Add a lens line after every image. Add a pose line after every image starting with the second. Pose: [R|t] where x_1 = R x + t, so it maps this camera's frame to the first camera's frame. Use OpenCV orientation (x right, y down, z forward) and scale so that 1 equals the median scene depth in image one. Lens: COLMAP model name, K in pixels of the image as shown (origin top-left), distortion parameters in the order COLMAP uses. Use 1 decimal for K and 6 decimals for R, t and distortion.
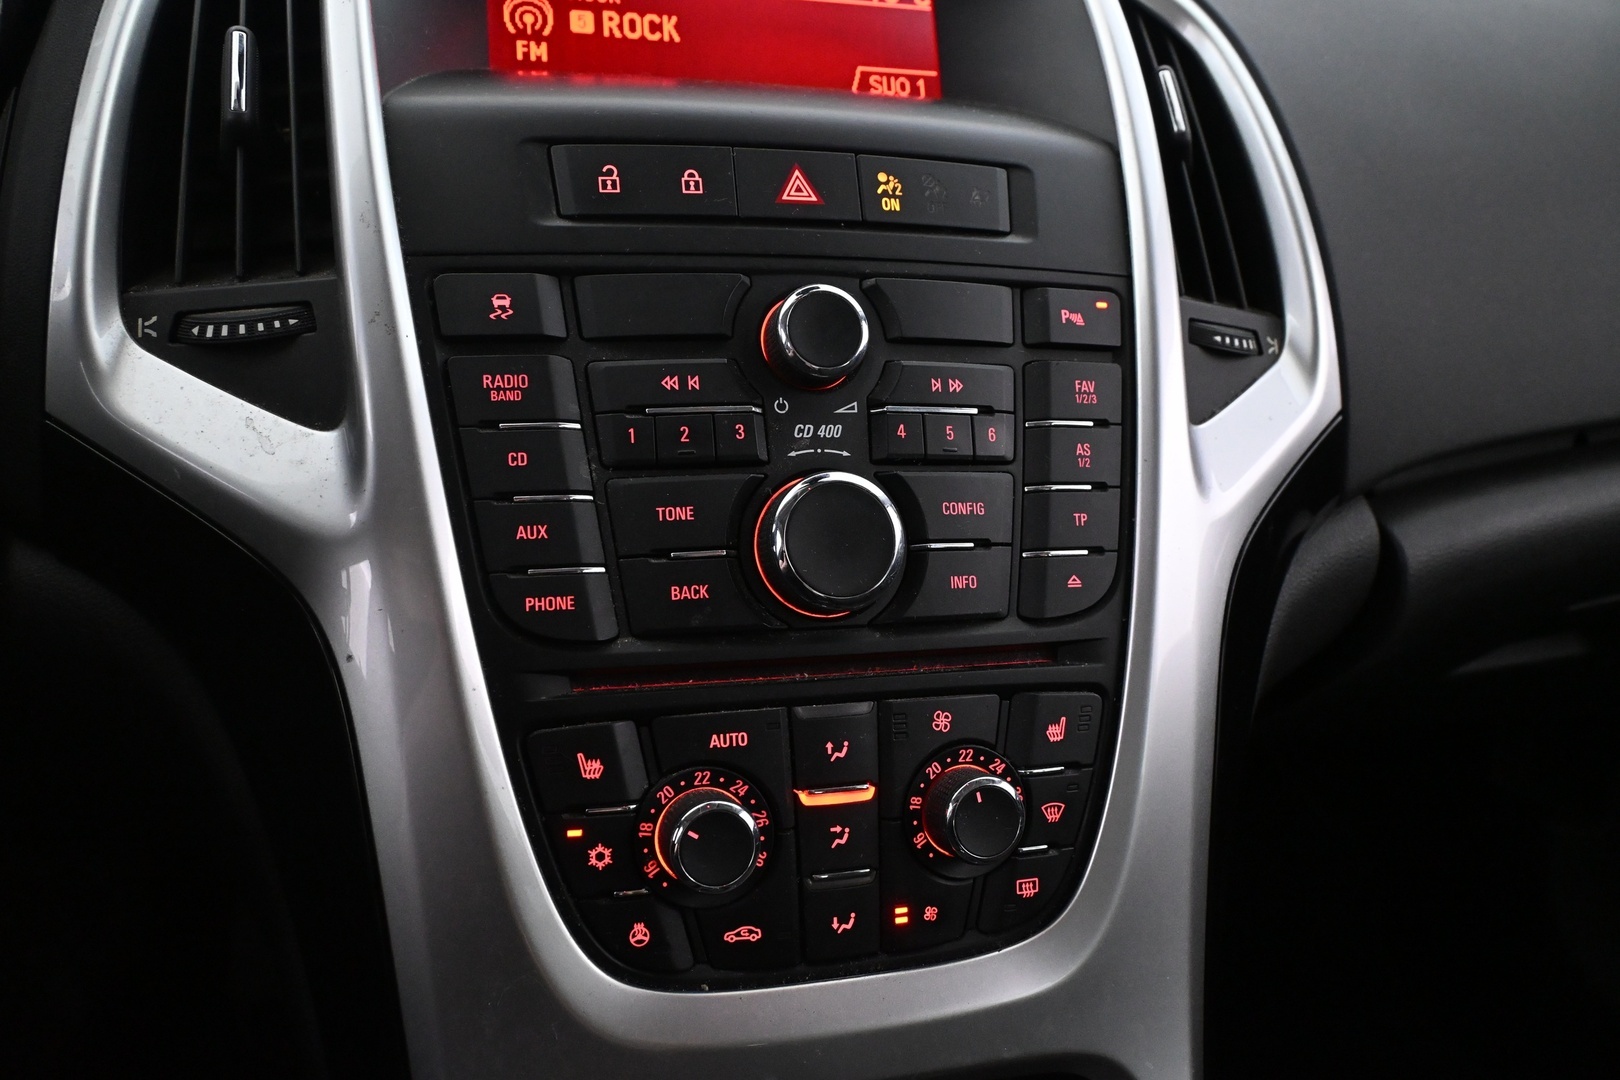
lens RADIAL K [[1276.5, 0, 810.0], [0, 1276.5, 540.0], [0, 0, 1]] dist [-0.022477, 0.000106]
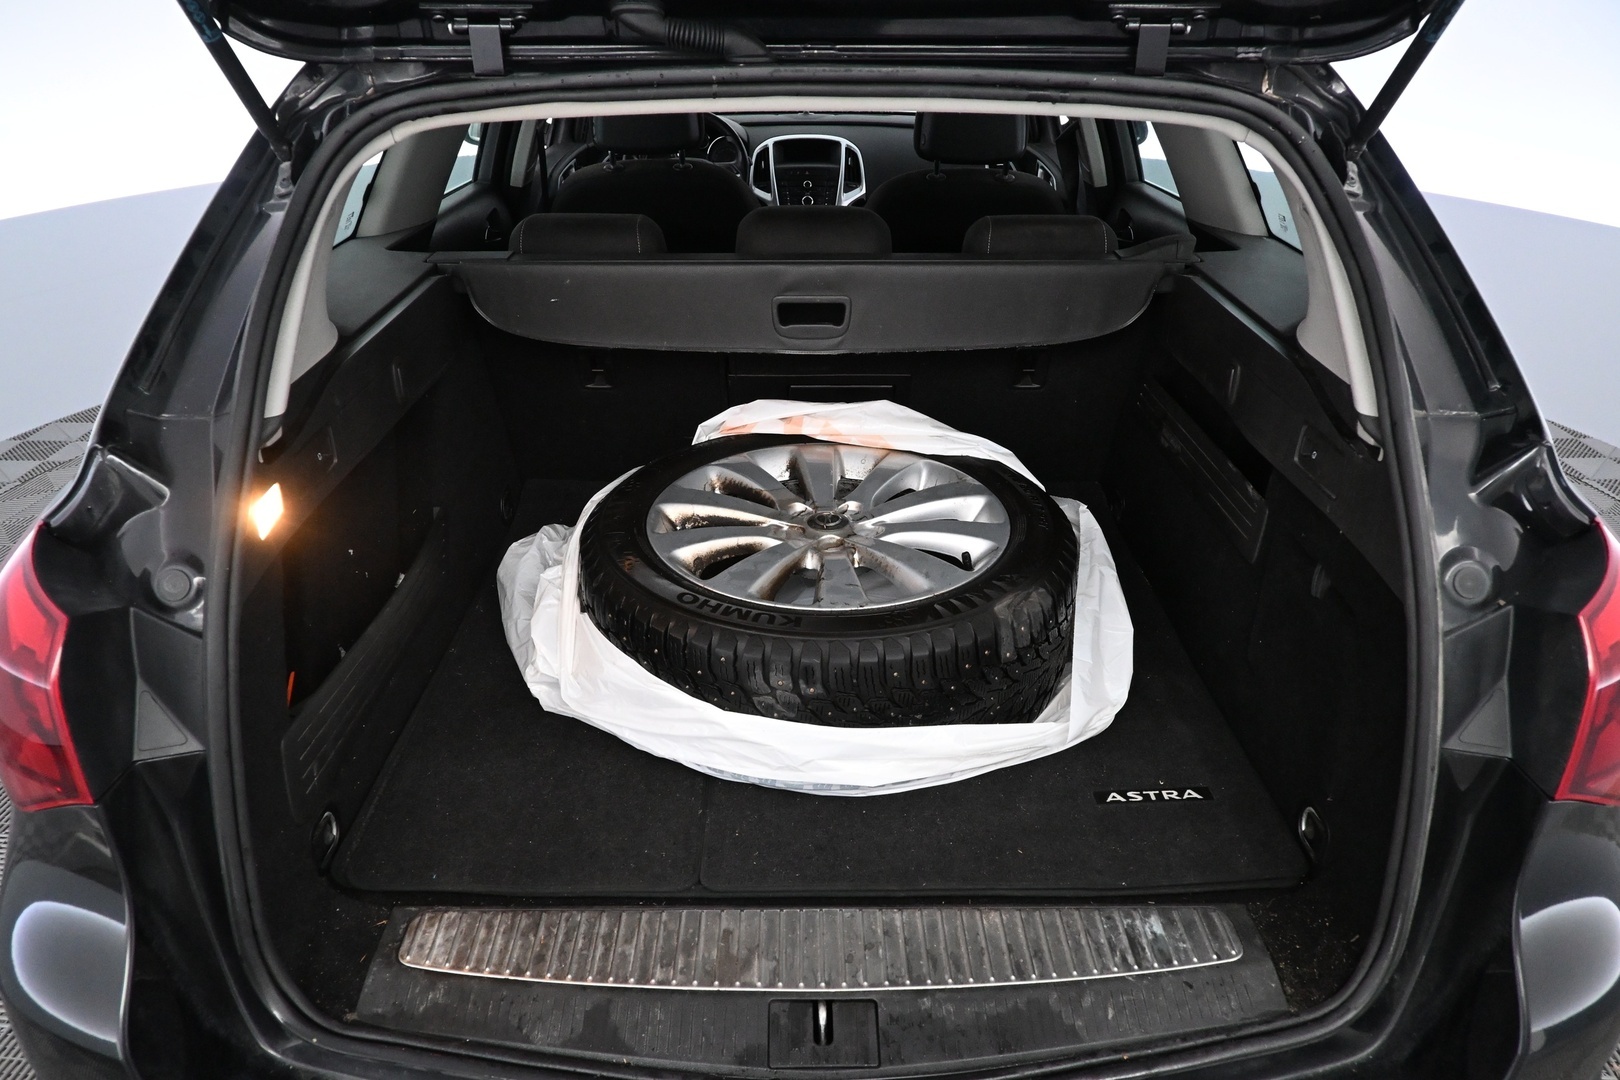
lens RADIAL K [[1087.1, 0, 810.0], [0, 1087.1, 540.0], [0, 0, 1]] dist [-0.007569, 0.000534]
pose [[0.964289, 0.055621, -0.258947, 2.909027], [-0.028568, 0.993839, 0.107088, 2.098117], [0.263308, -0.095866, 0.959937, -9.305783]]
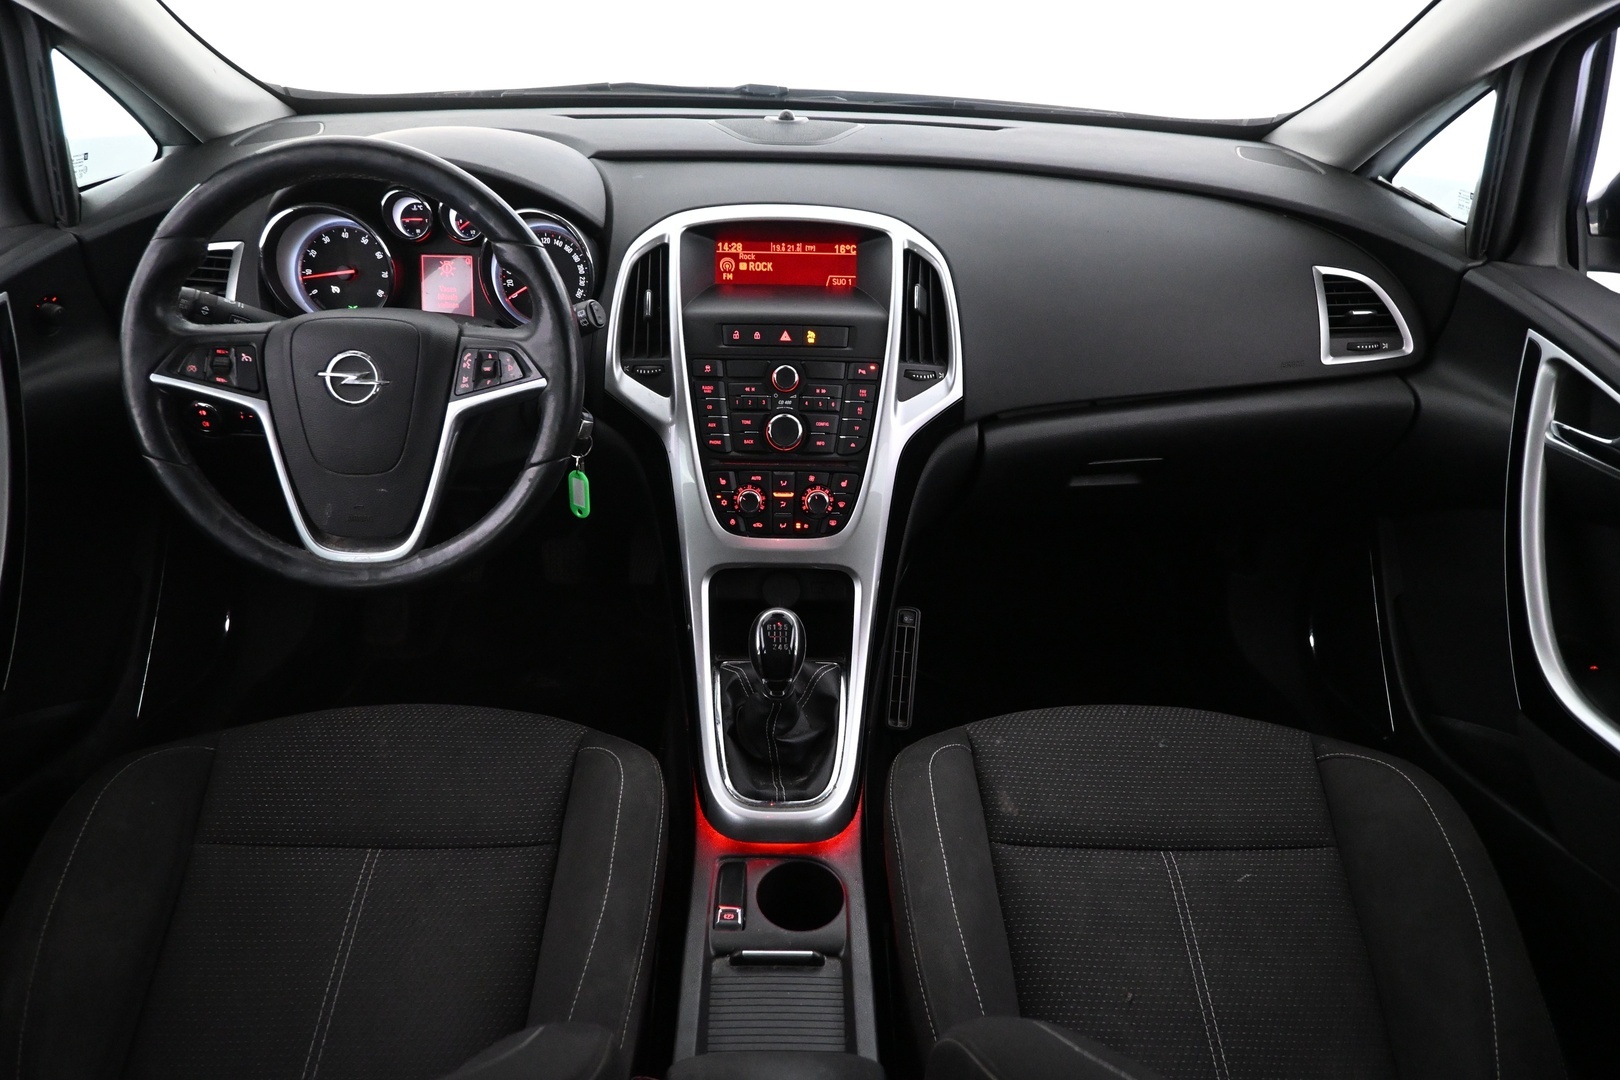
lens RADIAL K [[1087.1, 0, 810.0], [0, 1087.1, 540.0], [0, 0, 1]] dist [-0.007569, 0.000534]
pose [[0.968443, 0.091997, -0.231635, 0.889450], [-0.051617, 0.983266, 0.174711, -0.255868], [0.243831, -0.157242, 0.956986, -2.233322]]
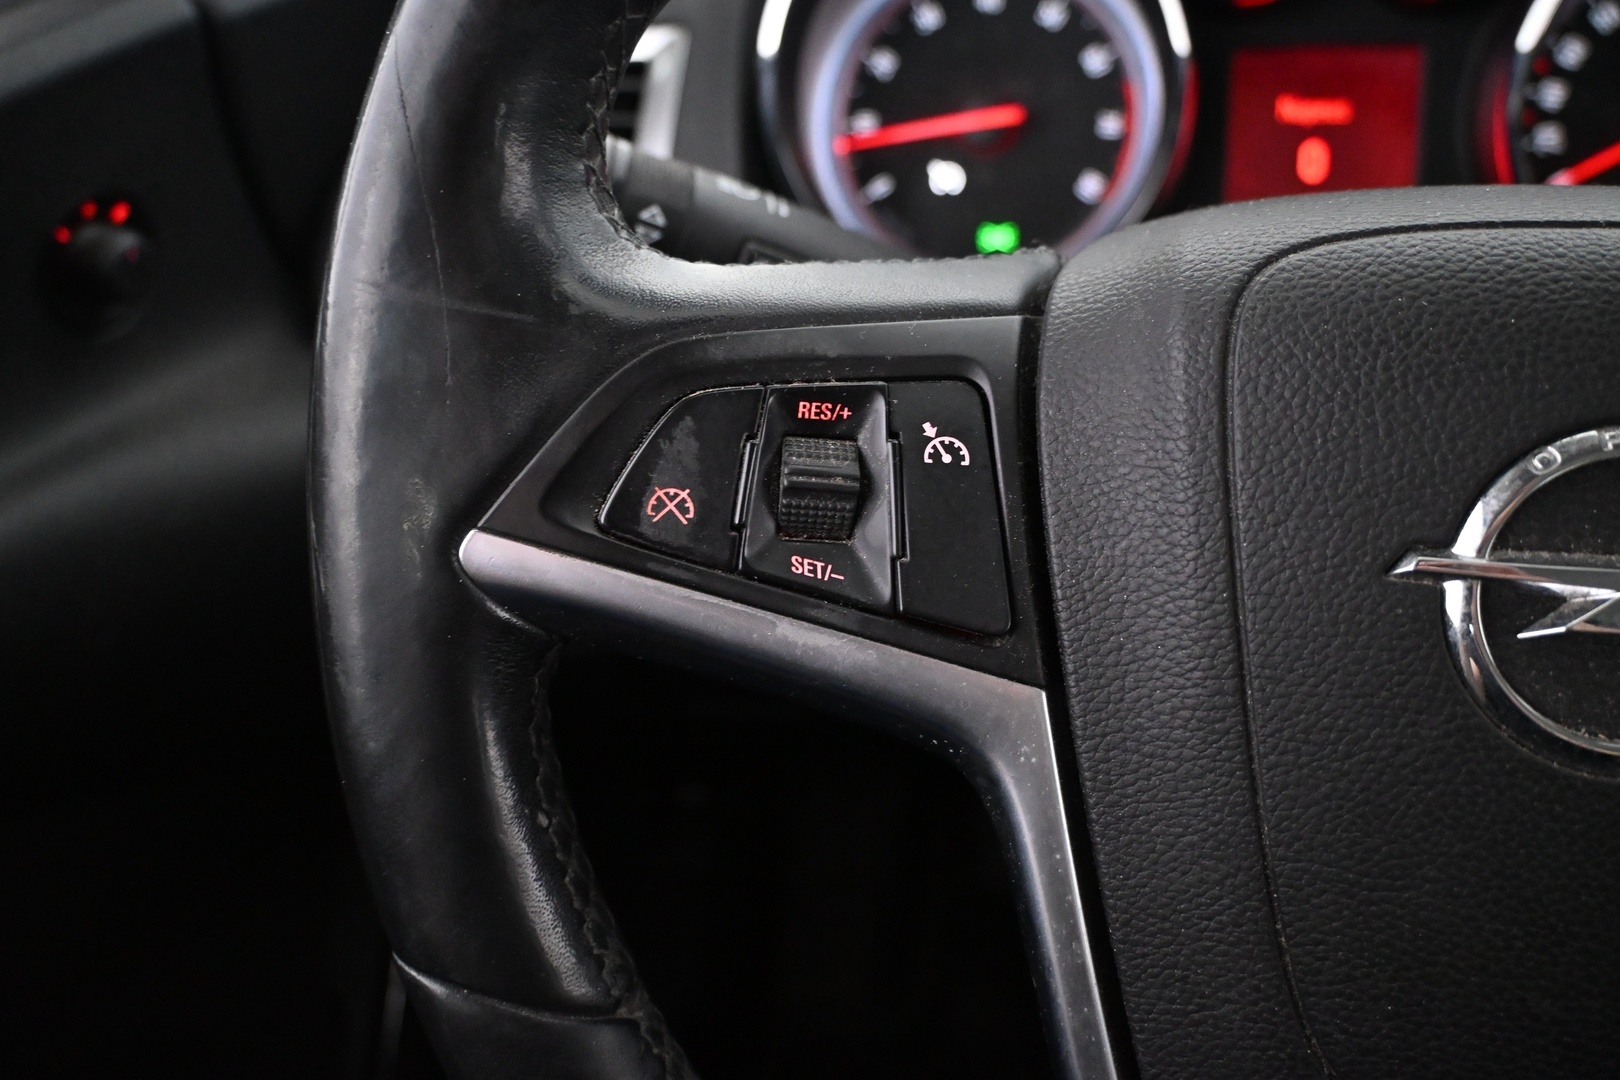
lens RADIAL K [[1370.6, 0, 810.0], [0, 1370.6, 540.0], [0, 0, 1]] dist [0.001735, 0.001178]
pose [[0.893095, 0.113653, -0.435276, -0.977502], [-0.049467, 0.986504, 0.156087, -0.207710], [0.447141, -0.117868, 0.886663, -0.441144]]
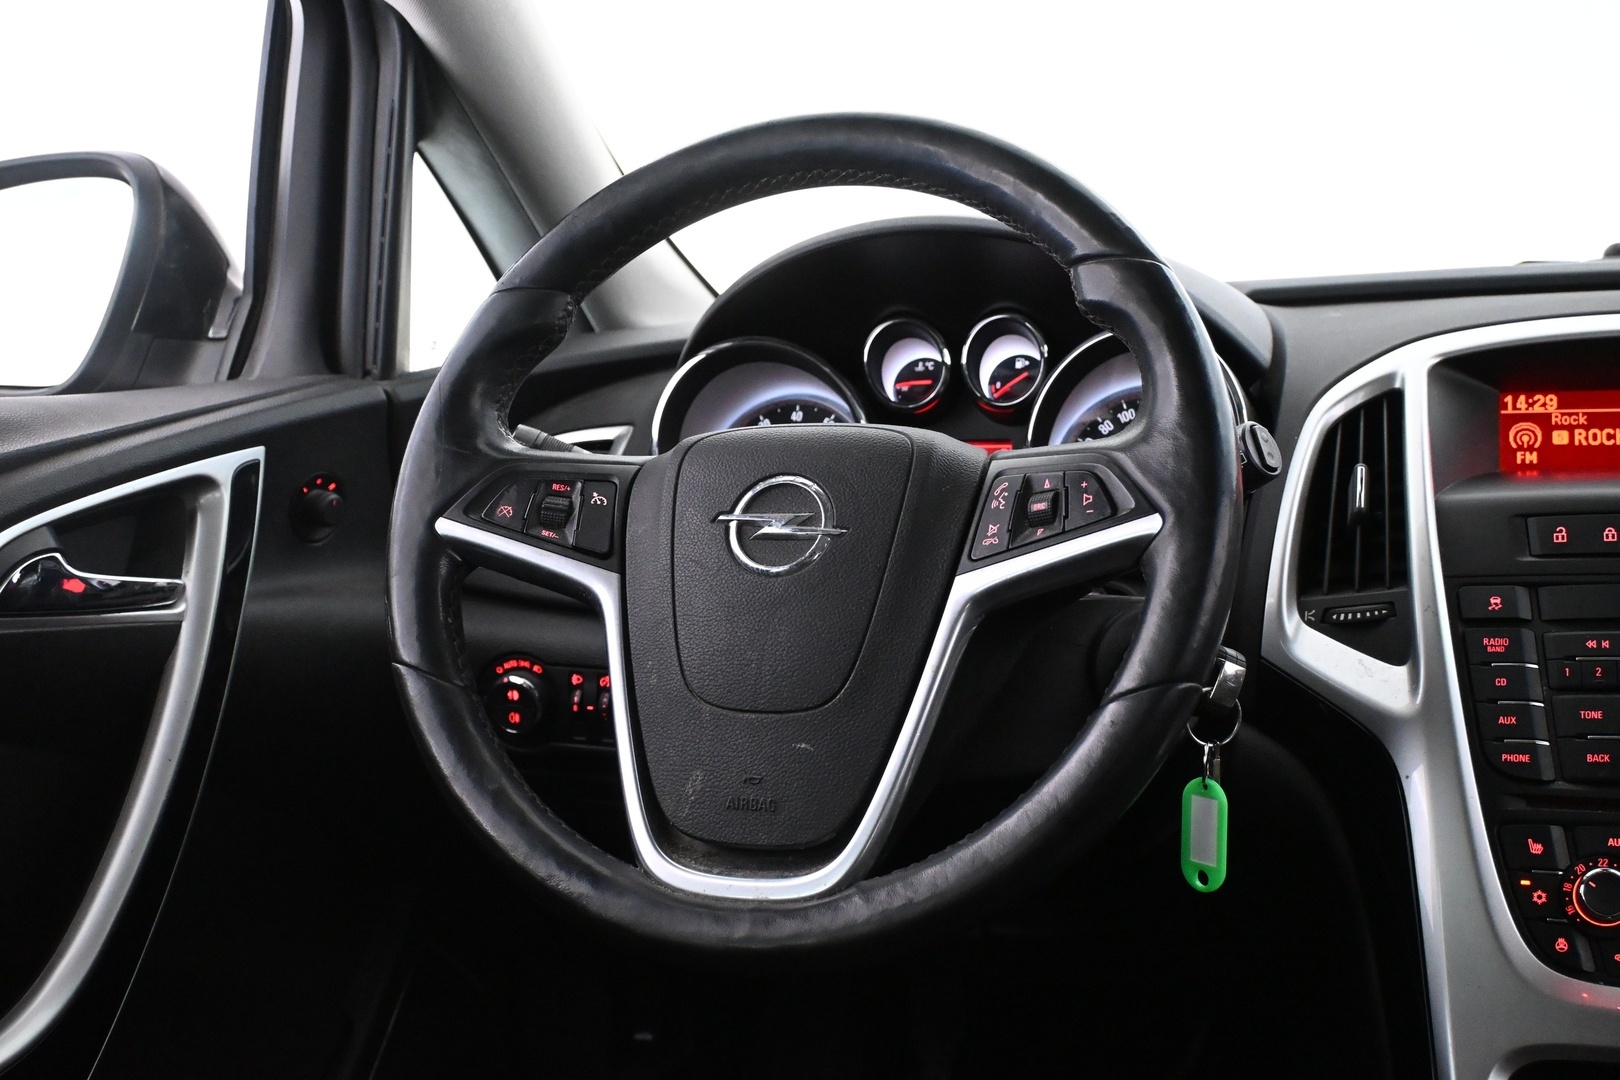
lens RADIAL K [[1831.5, 0, 810.0], [0, 1831.5, 540.0], [0, 0, 1]] dist [-0.005016, 0.000451]
pose [[0.808836, -0.035555, -0.586958, 0.499348], [-0.118854, 0.967684, -0.222400, 0.423053], [0.575897, 0.249647, 0.778472, -1.614374]]
